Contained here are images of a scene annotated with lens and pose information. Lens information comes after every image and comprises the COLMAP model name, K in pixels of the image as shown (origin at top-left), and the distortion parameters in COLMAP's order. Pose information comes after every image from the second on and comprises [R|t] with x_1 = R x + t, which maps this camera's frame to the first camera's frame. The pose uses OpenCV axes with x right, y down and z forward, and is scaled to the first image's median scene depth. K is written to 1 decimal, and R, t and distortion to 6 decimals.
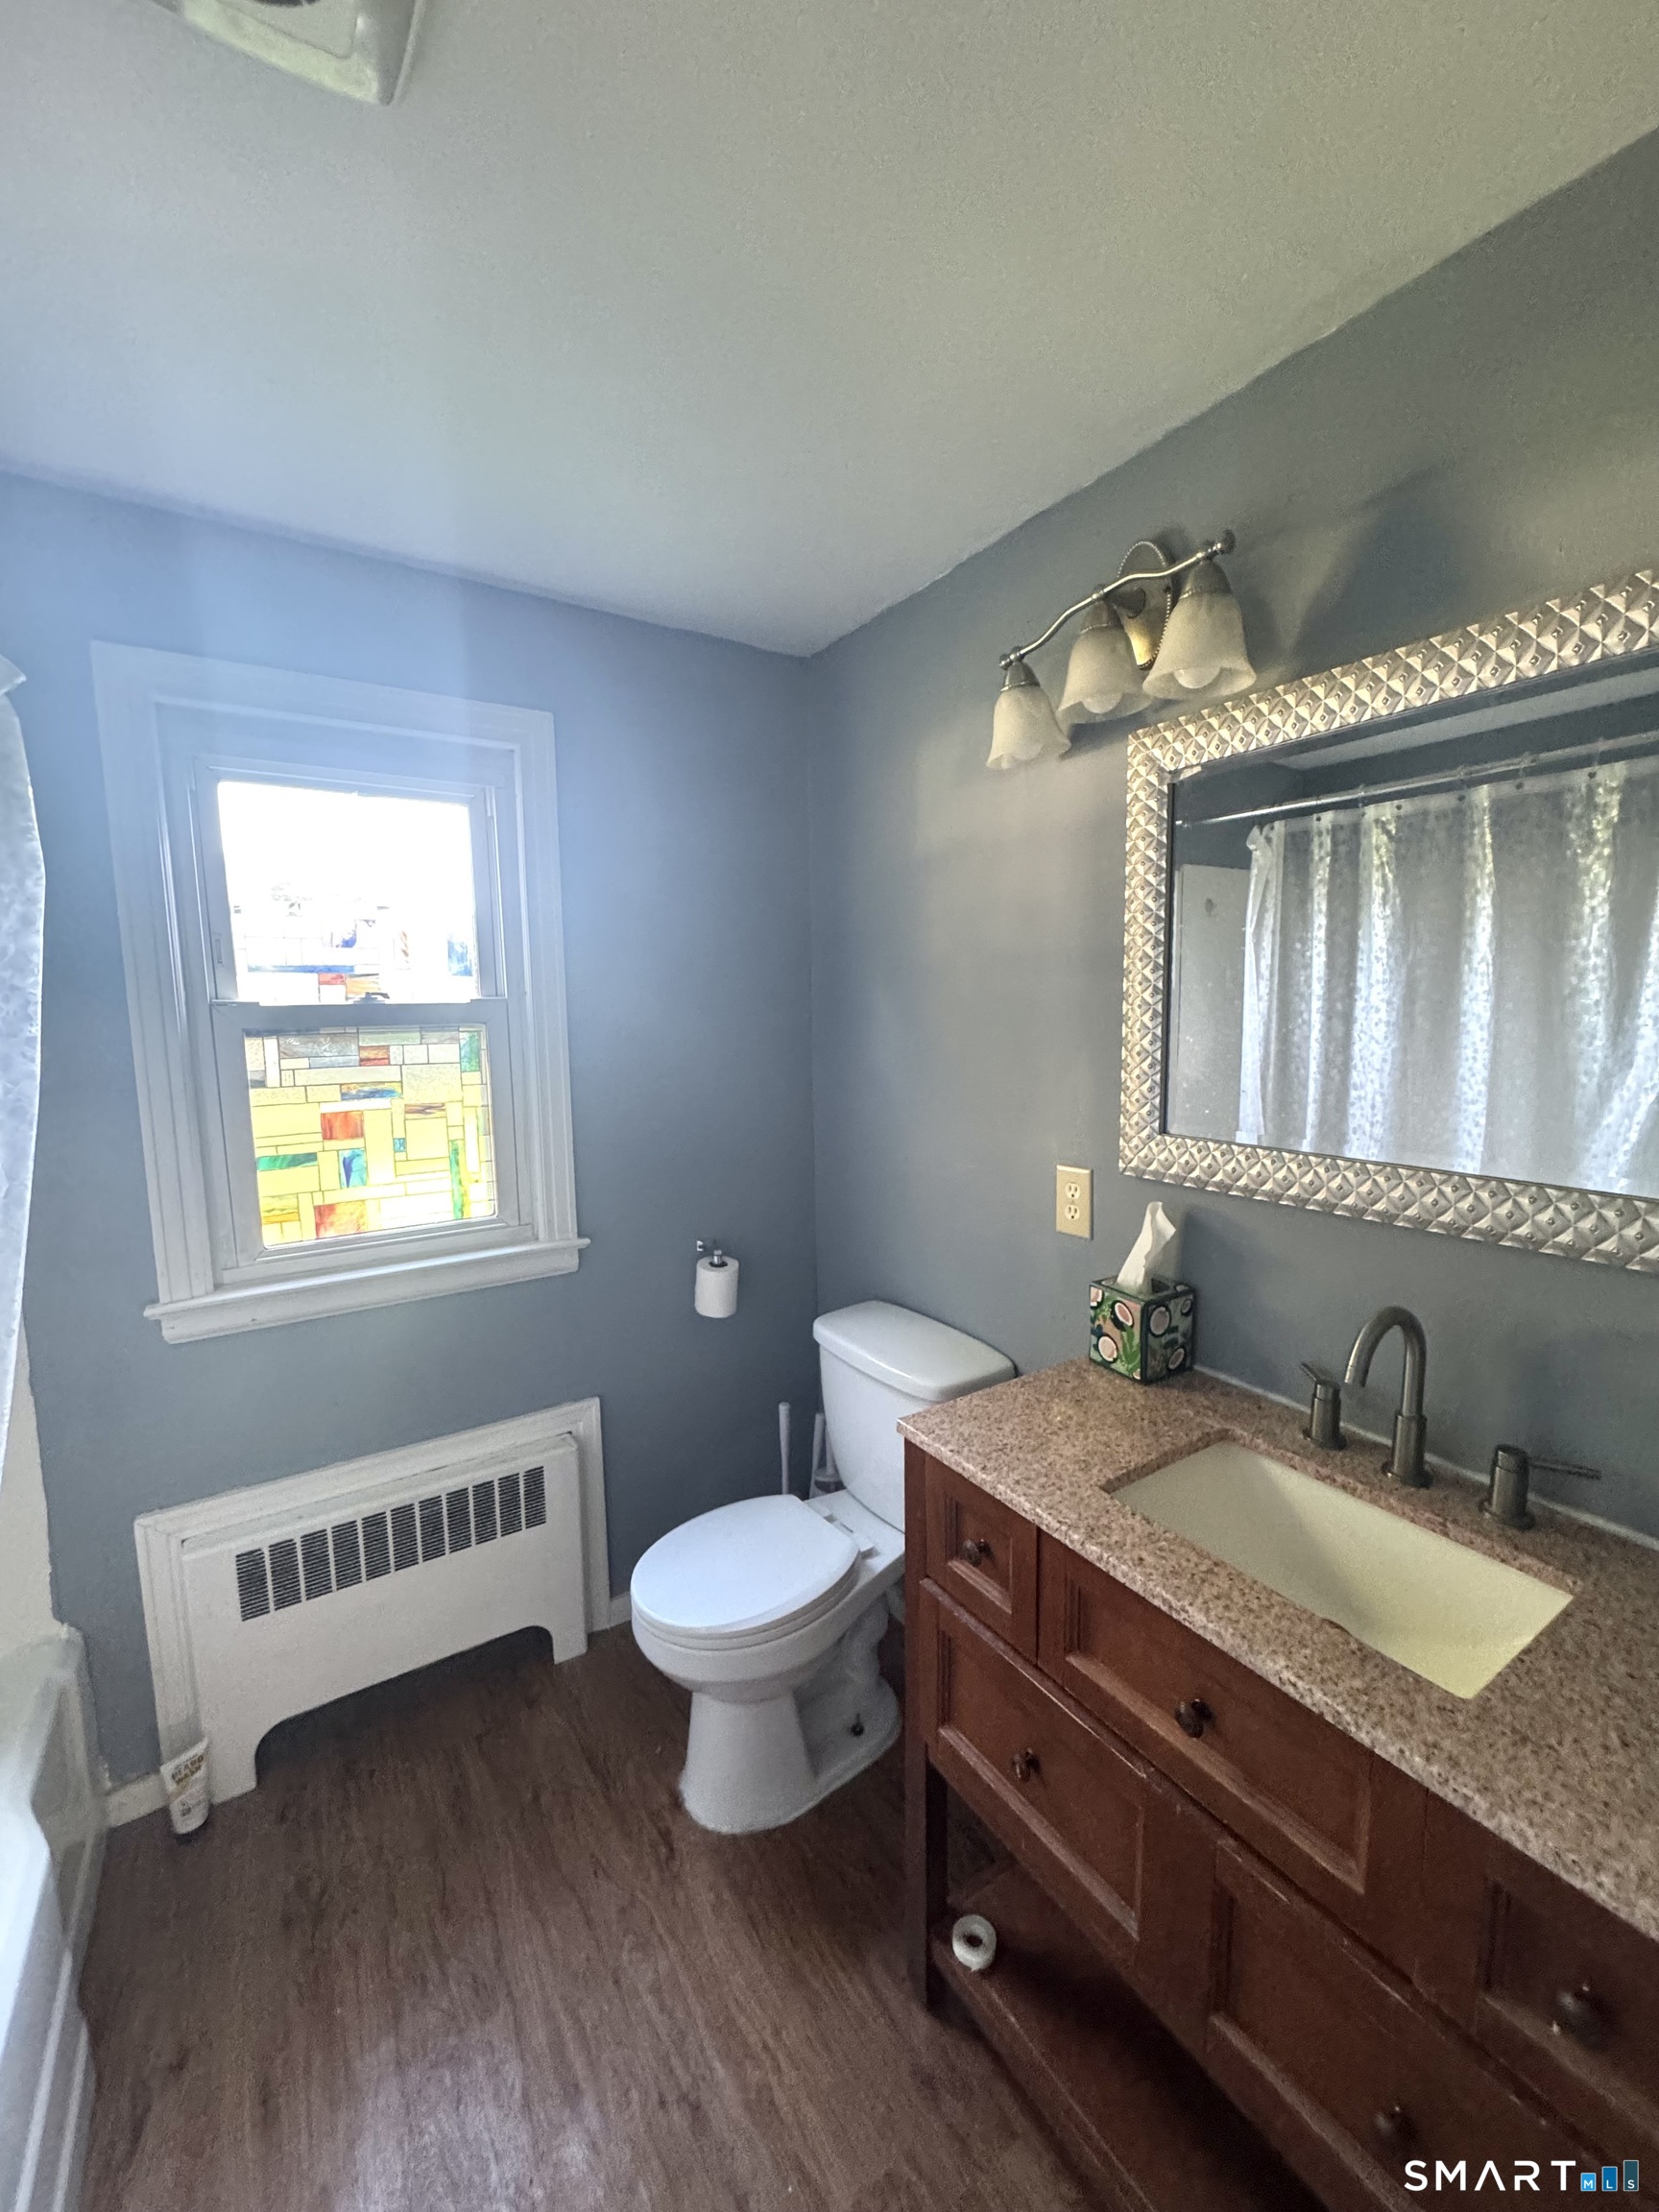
lens RADIAL K [[878.4, 0, 838.7], [0, 878.4, 1099.4], [0, 0, 1]] dist [-0.003358, 0.000384]
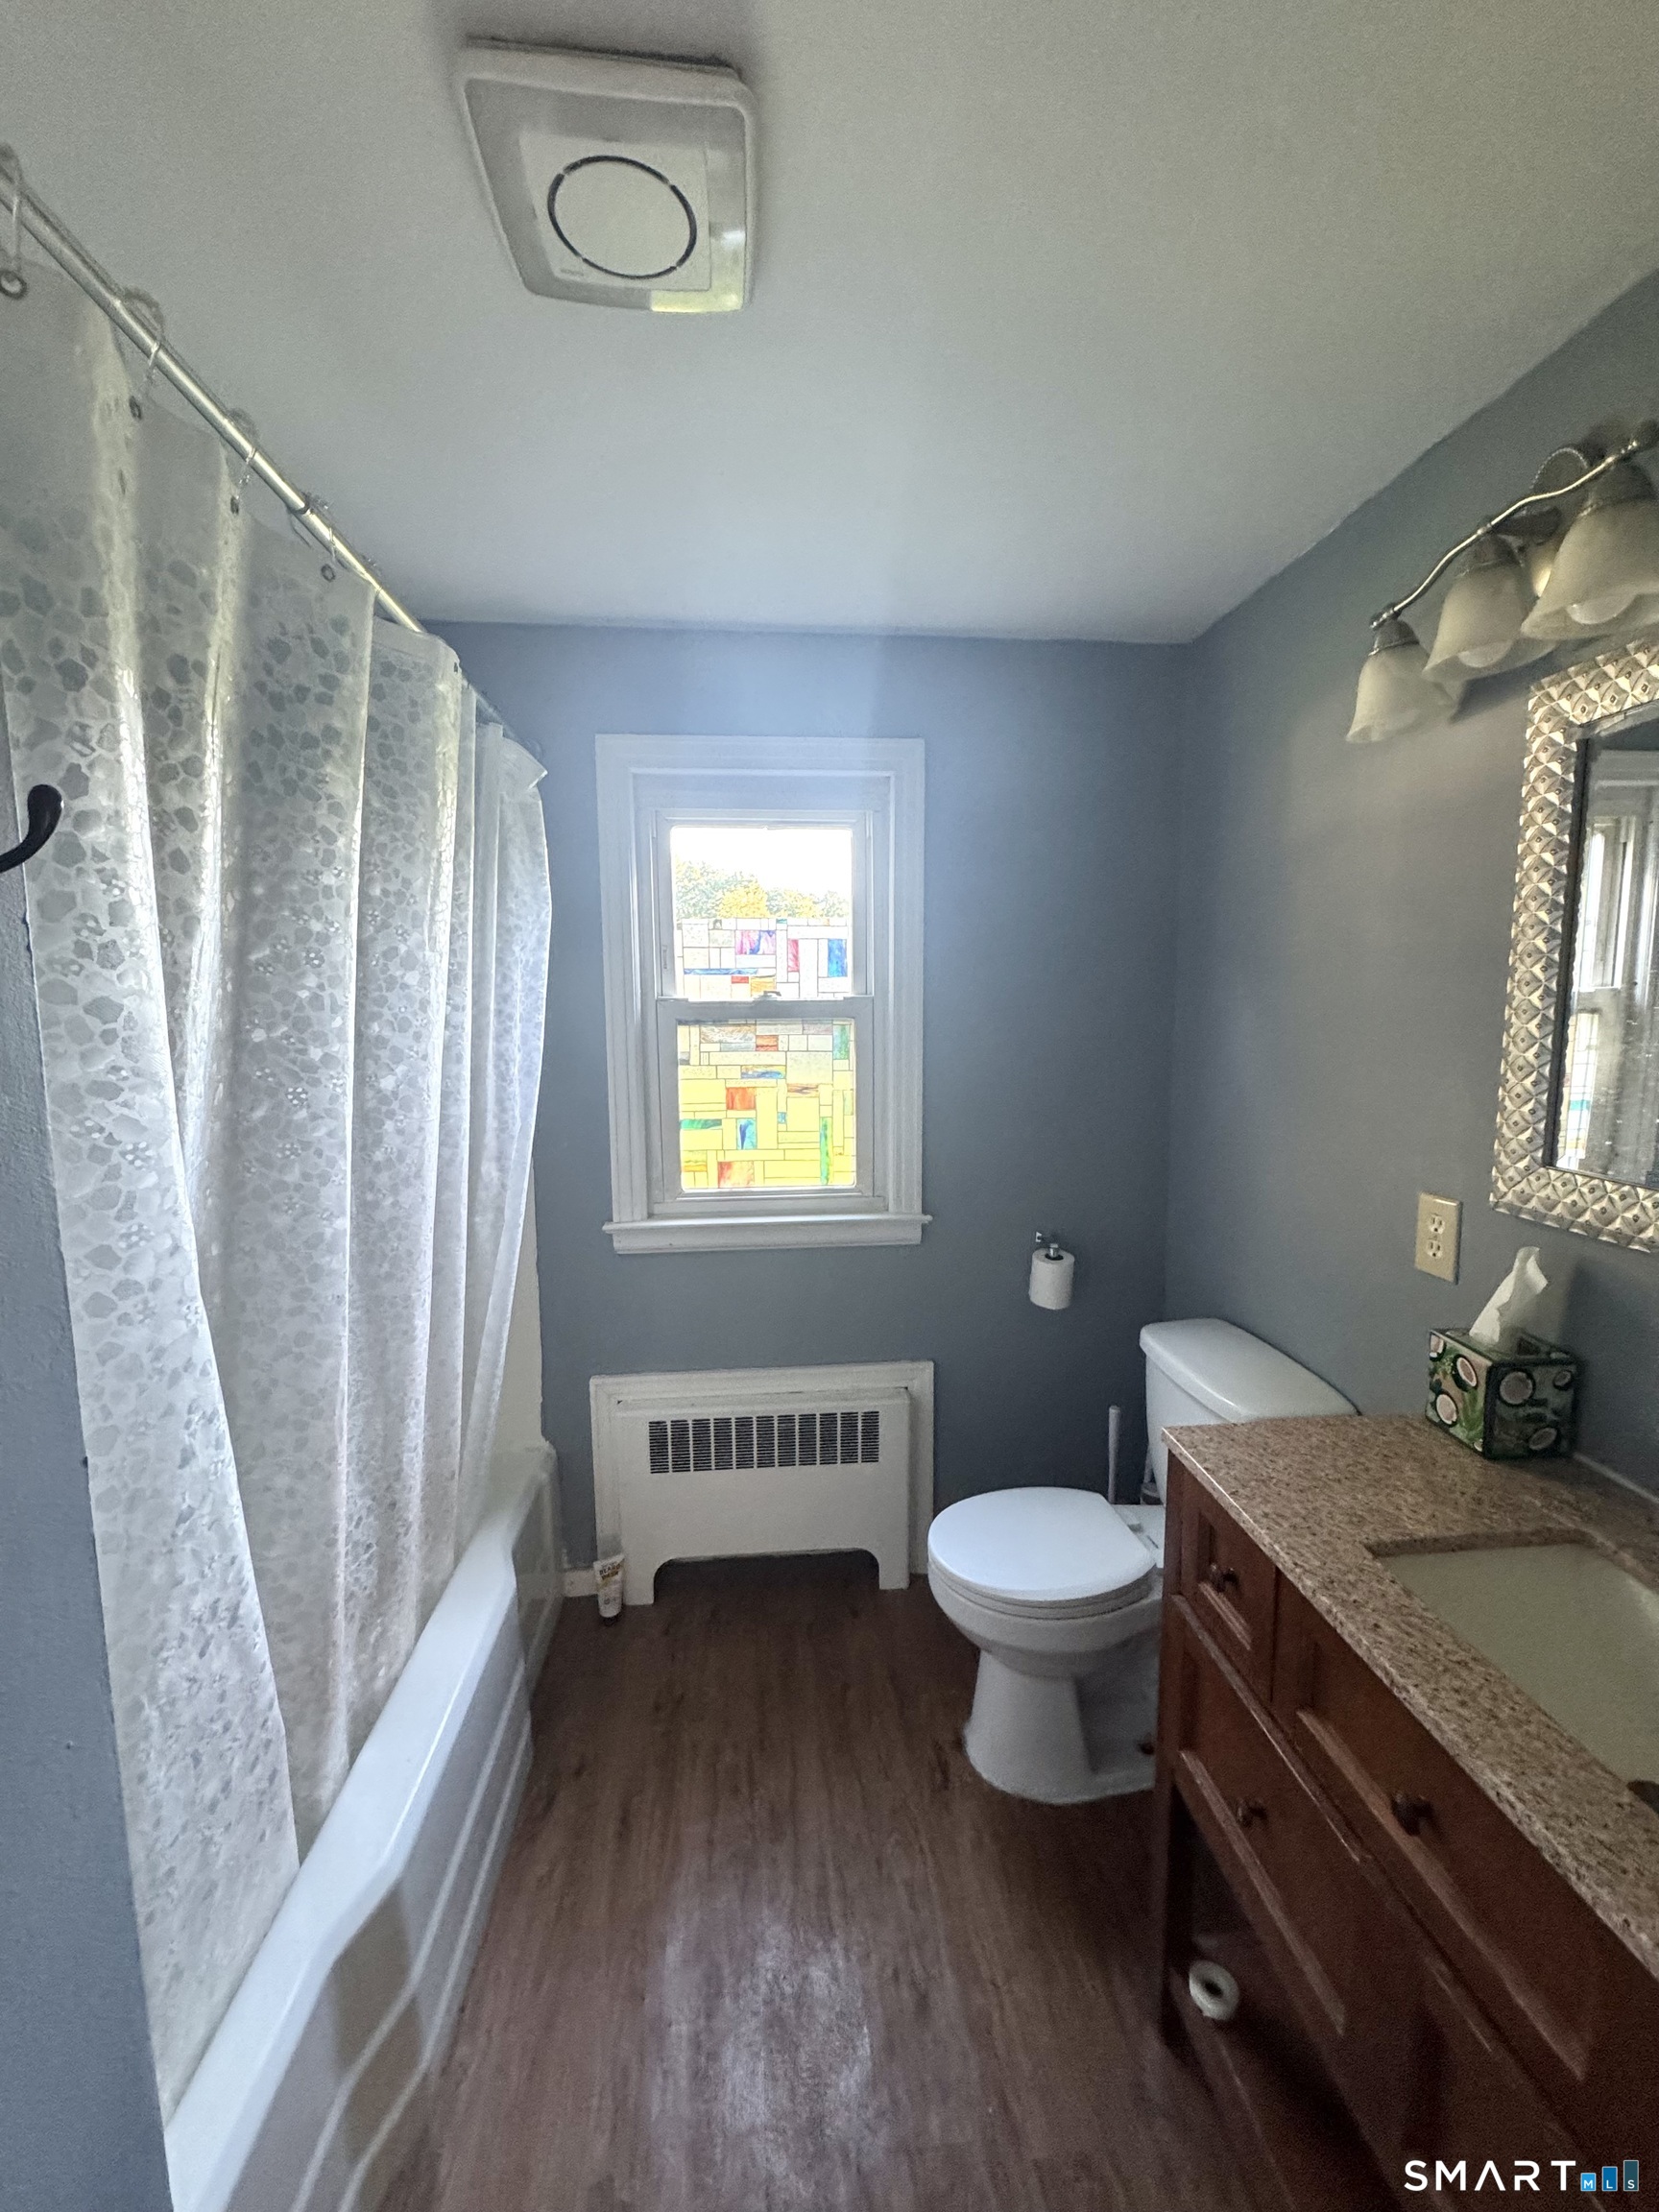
lens RADIAL K [[878.4, 0, 838.7], [0, 878.4, 1099.4], [0, 0, 1]] dist [-0.003358, 0.000384]
pose [[0.884687, 0.059939, -0.462316, 0.152459], [-0.058077, 0.998145, 0.018272, 0.000120], [0.462553, 0.010685, 0.886527, -0.038012]]
